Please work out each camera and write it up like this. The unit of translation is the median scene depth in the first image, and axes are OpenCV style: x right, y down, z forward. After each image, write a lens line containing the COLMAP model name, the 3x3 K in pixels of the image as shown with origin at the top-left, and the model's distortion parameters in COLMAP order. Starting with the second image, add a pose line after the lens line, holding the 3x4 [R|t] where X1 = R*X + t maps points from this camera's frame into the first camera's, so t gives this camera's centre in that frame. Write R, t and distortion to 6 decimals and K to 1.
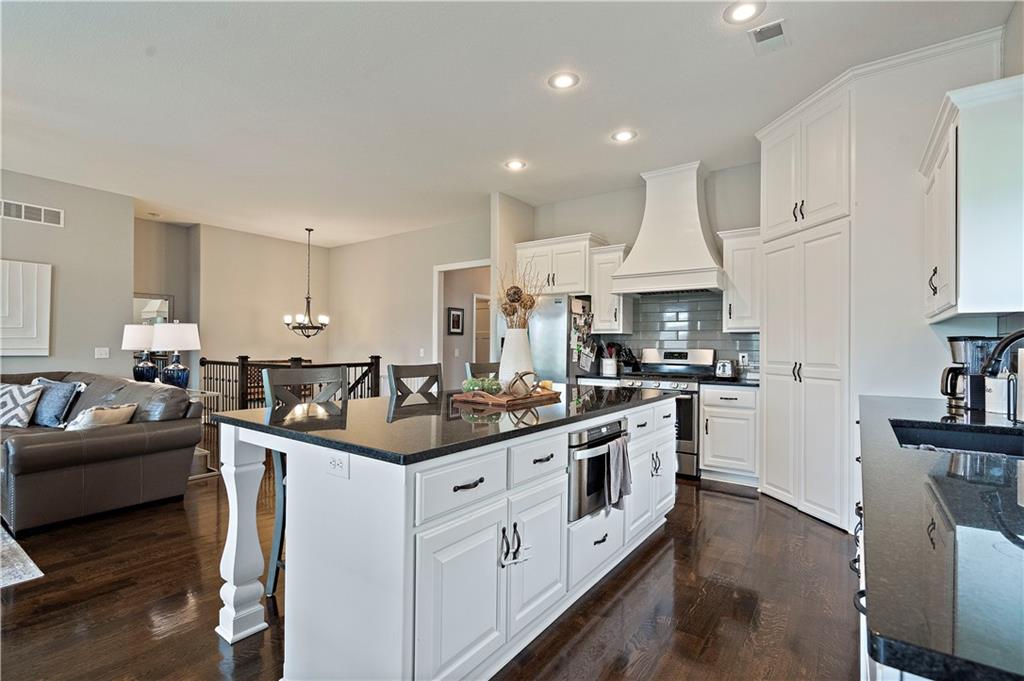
lens RADIAL K [[471.0, 0, 517.0], [0, 471.0, 346.5], [0, 0, 1]] dist [-0.002396, 0.003029]
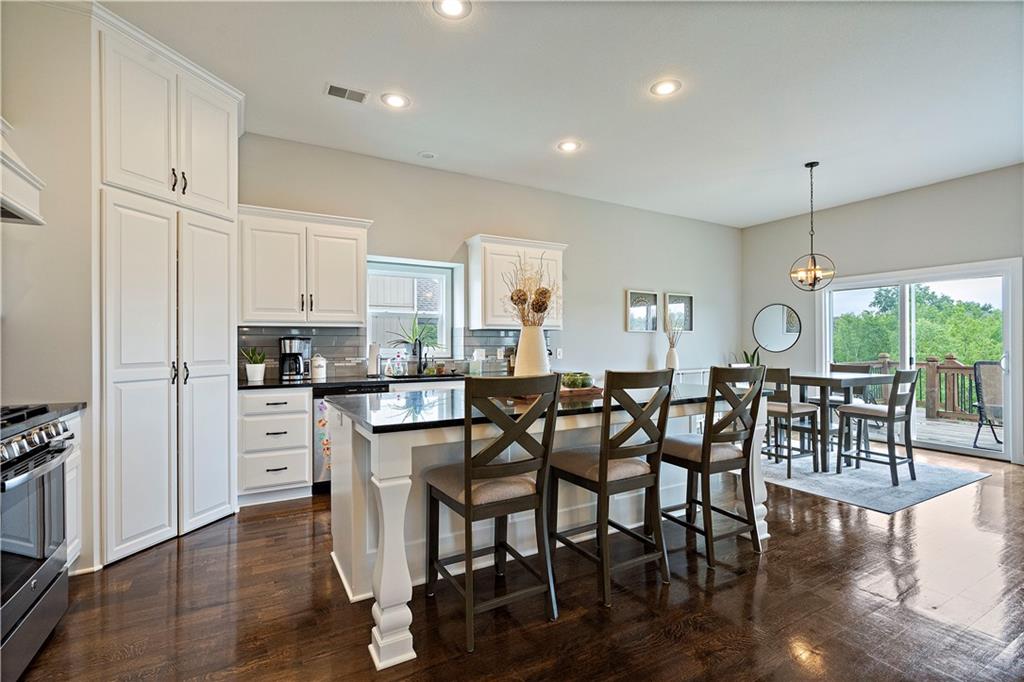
lens RADIAL K [[471.0, 0, 510.2], [0, 471.0, 343.1], [0, 0, 1]] dist [-0.002396, 0.003029]
pose [[-0.906430, -0.003752, 0.422340, -0.209185], [-0.003676, 0.999993, 0.000993, -0.001008], [-0.422340, -0.000652, -0.906437, 1.080326]]
